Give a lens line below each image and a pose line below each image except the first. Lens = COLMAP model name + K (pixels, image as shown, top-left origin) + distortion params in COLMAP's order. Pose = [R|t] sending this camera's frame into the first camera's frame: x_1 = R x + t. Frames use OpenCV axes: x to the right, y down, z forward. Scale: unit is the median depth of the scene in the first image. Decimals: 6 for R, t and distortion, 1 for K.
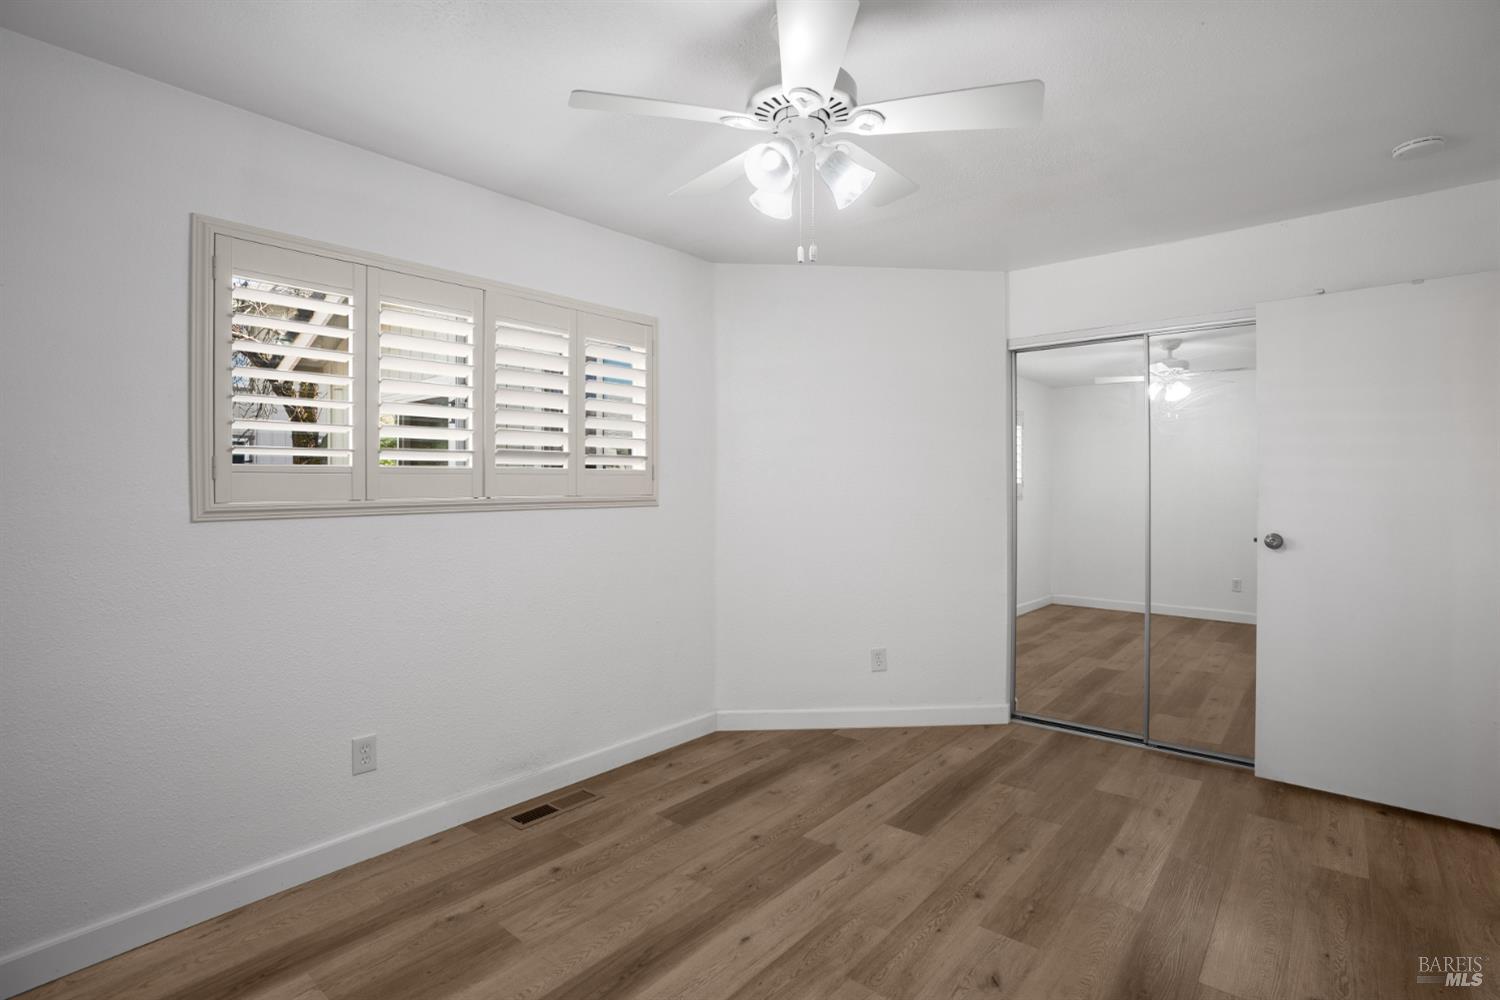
lens RADIAL K [[715.7, 0, 750.6], [0, 715.7, 483.8], [0, 0, 1]] dist [-0.079287, 0.032702]
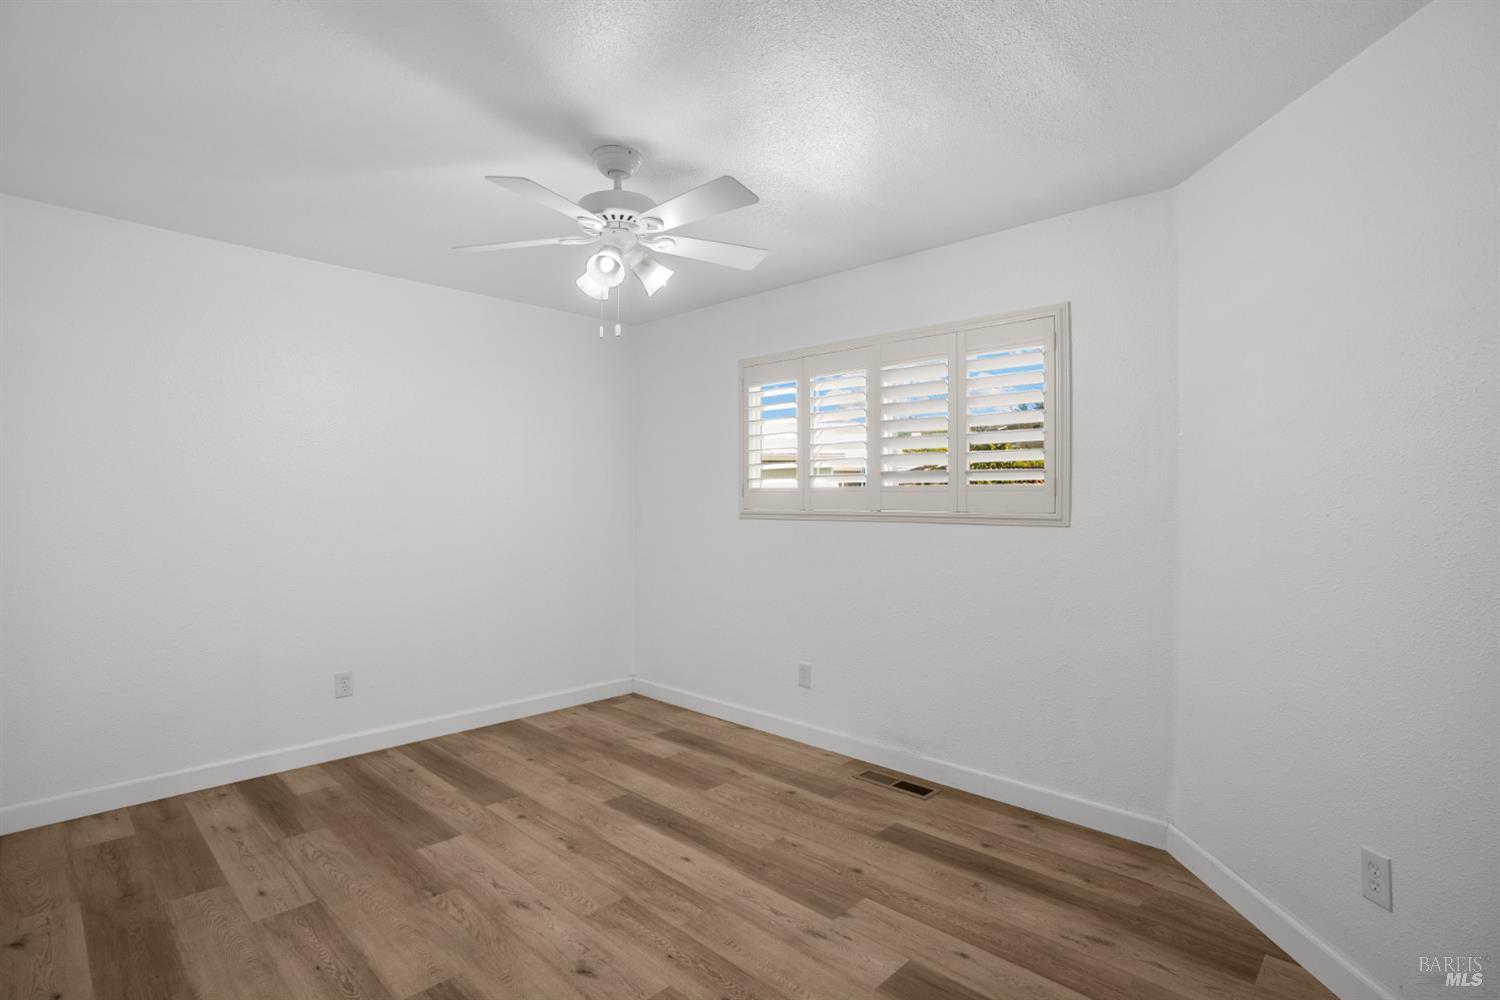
lens RADIAL K [[727.0, 0, 750.0], [0, 727.0, 500.0], [0, 0, 1]] dist [-0.056442, 0.018027]
pose [[-0.058141, 0.006465, -0.998287, 0.962003], [-0.000643, 0.999979, 0.006514, -0.007887], [0.998308, 0.001021, -0.058136, 0.887988]]
